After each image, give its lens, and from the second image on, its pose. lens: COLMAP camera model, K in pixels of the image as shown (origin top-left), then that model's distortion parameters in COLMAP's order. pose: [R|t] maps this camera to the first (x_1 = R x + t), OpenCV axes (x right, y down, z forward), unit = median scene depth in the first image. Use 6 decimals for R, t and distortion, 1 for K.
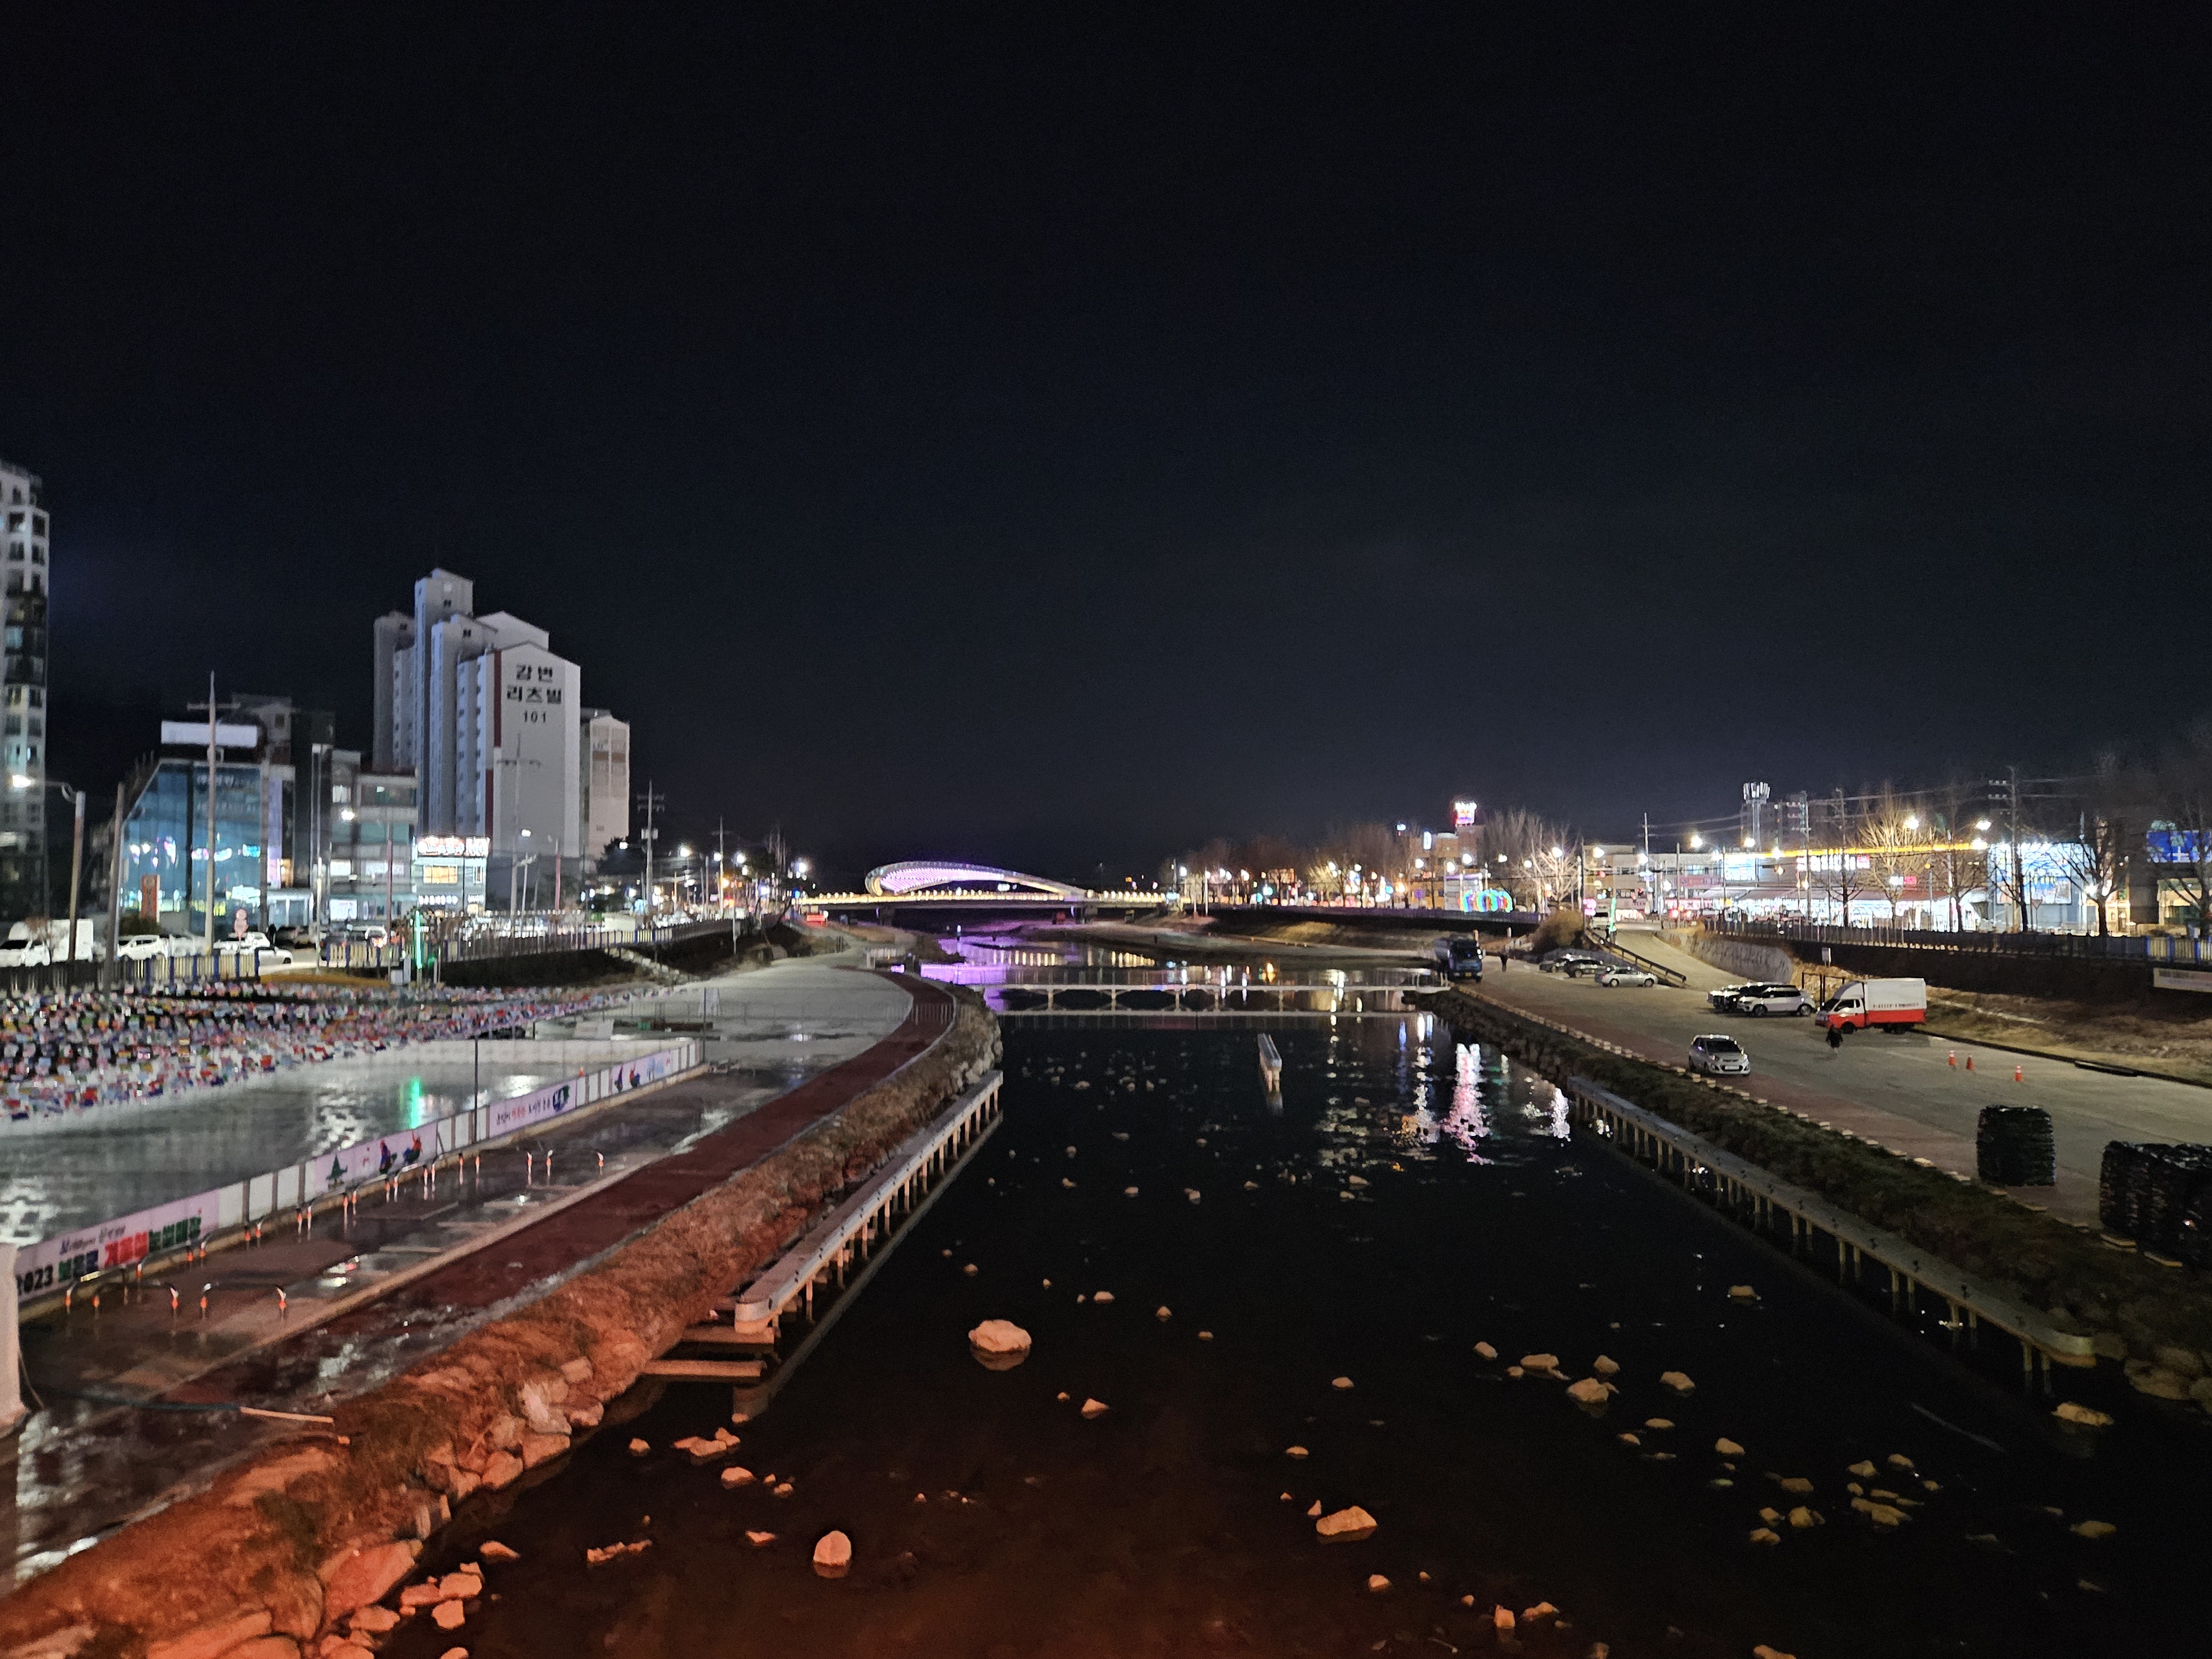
lens RADIAL K [[1557.4, 0, 1103.6], [0, 1557.4, 848.4], [0, 0, 1]] dist [0.087405, -0.052960]
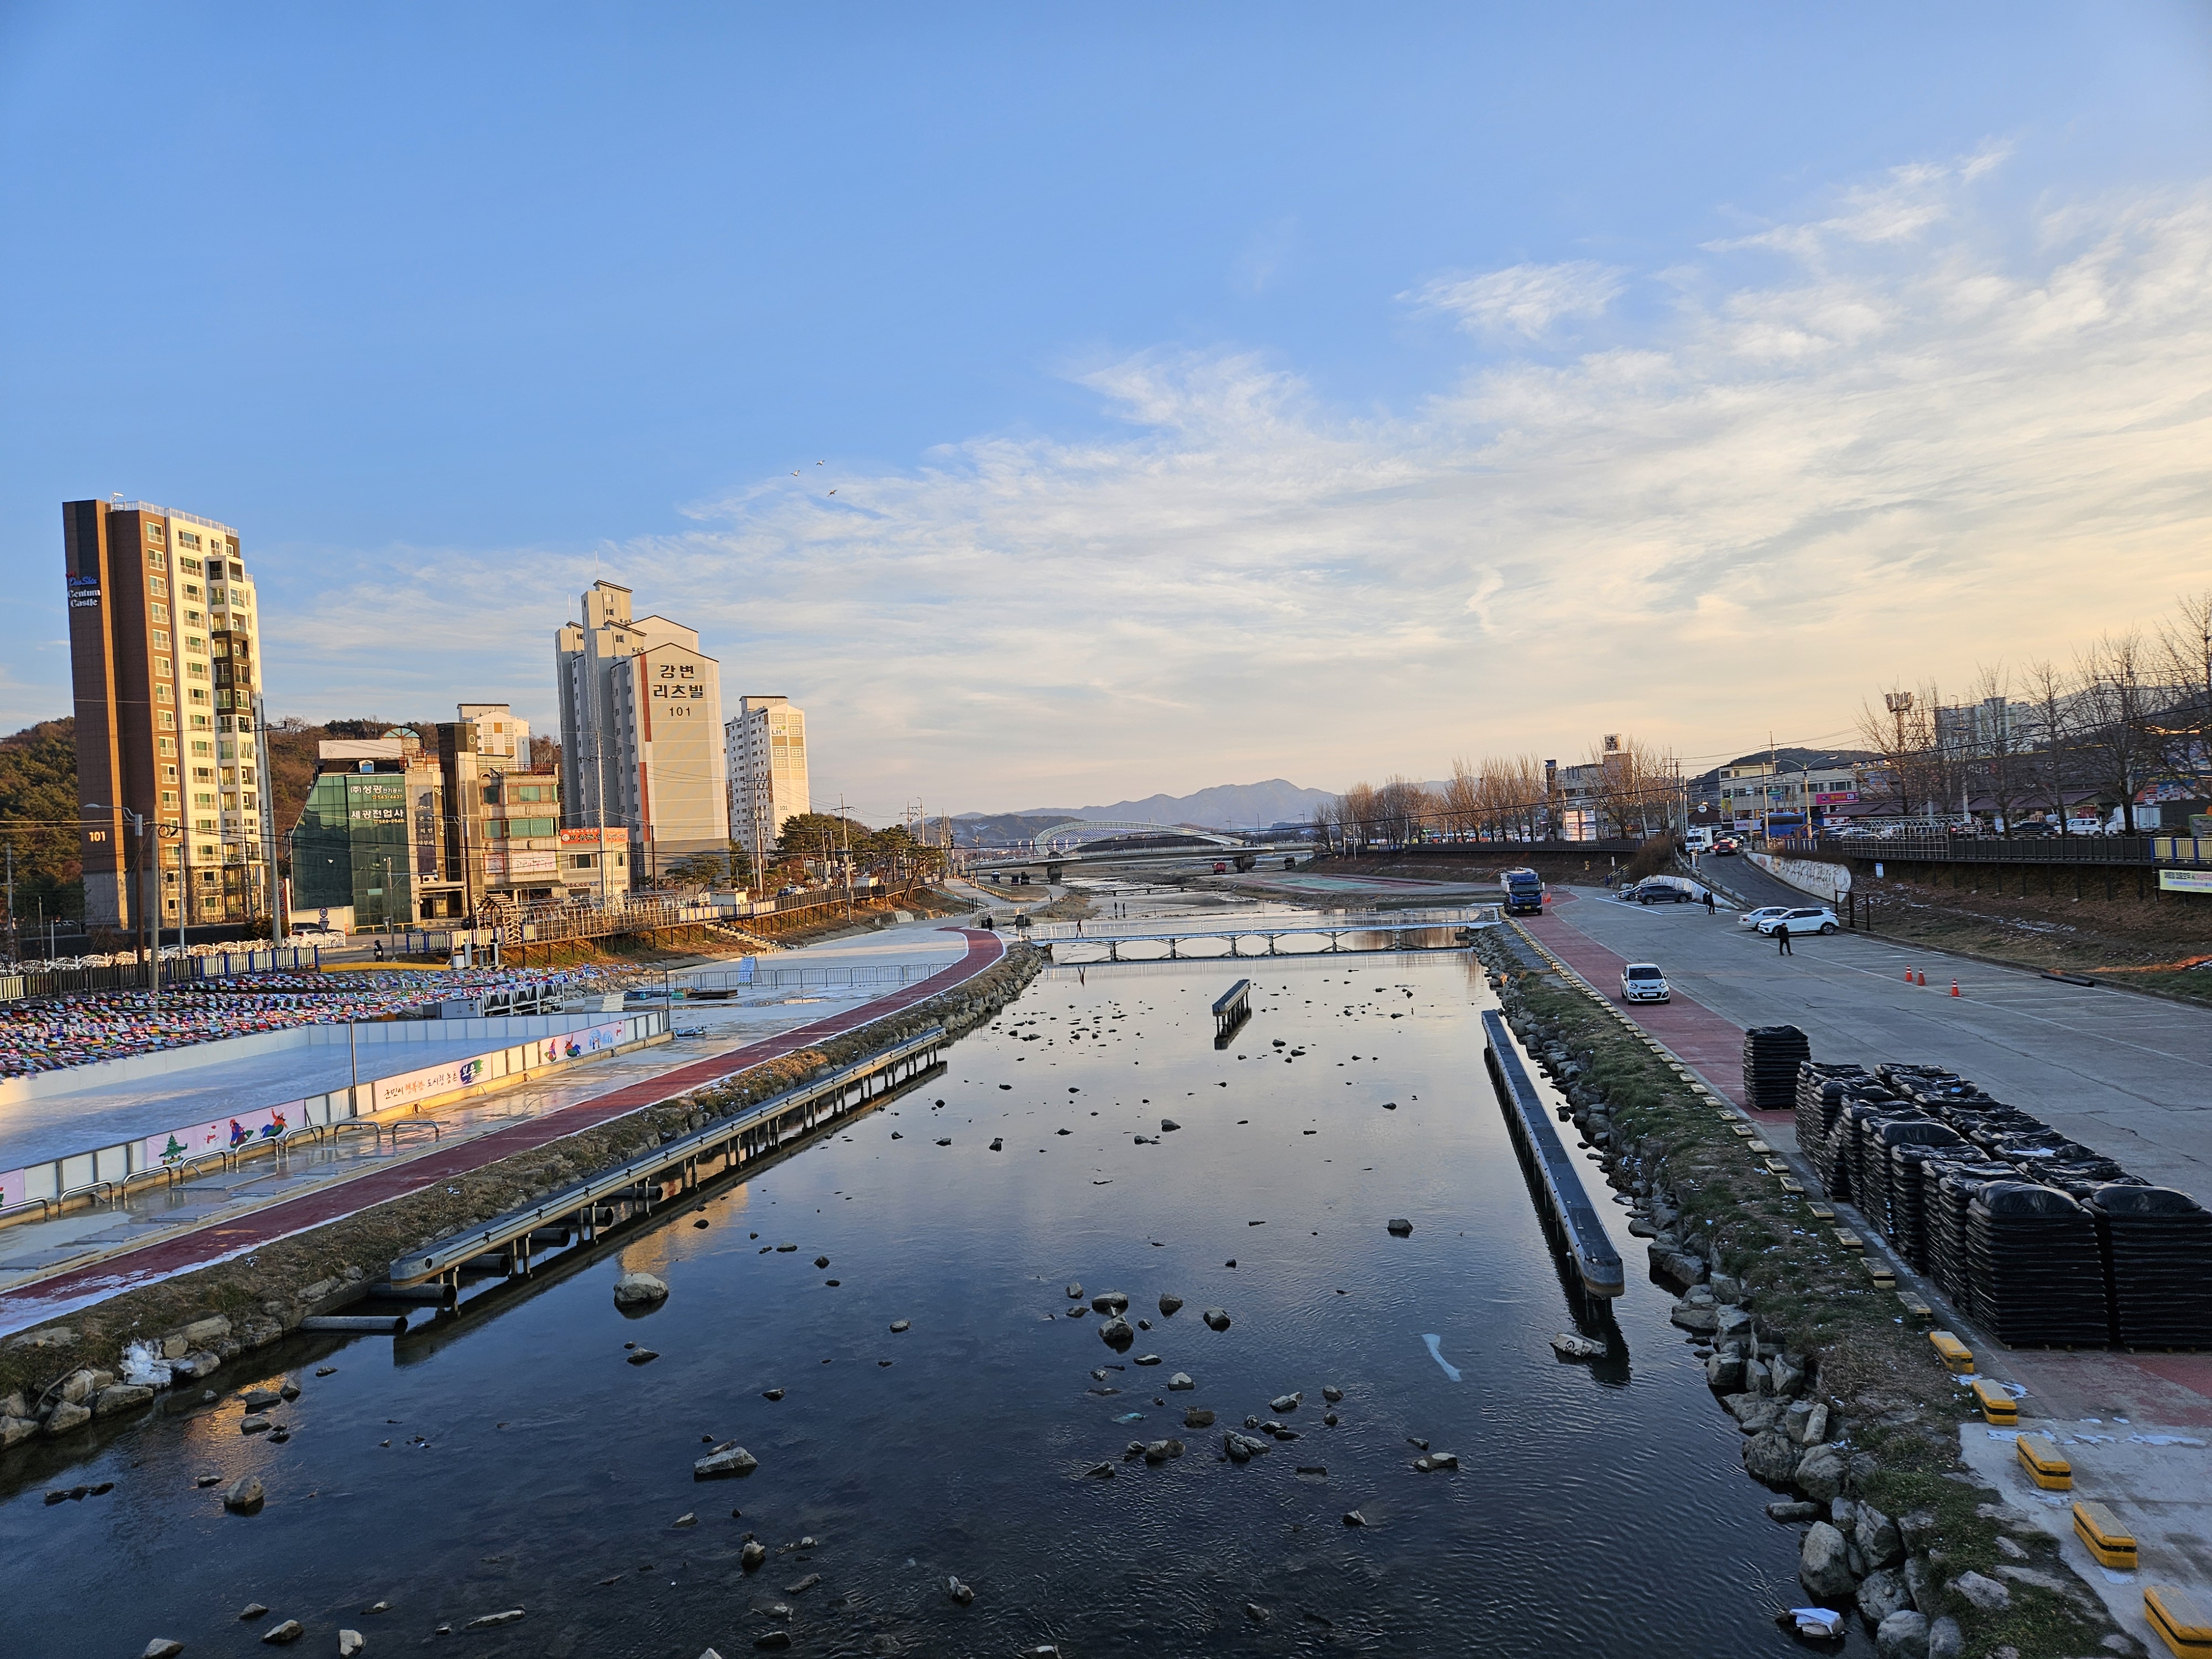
lens RADIAL K [[1499.8, 0, 1106.0], [0, 1499.8, 829.5], [0, 0, 1]] dist [0.074098, -0.058231]
pose [[0.989047, -0.056548, -0.136342, 0.151678], [0.059037, 0.998154, 0.014282, 0.000781], [0.135282, -0.022174, 0.990559, 0.010226]]
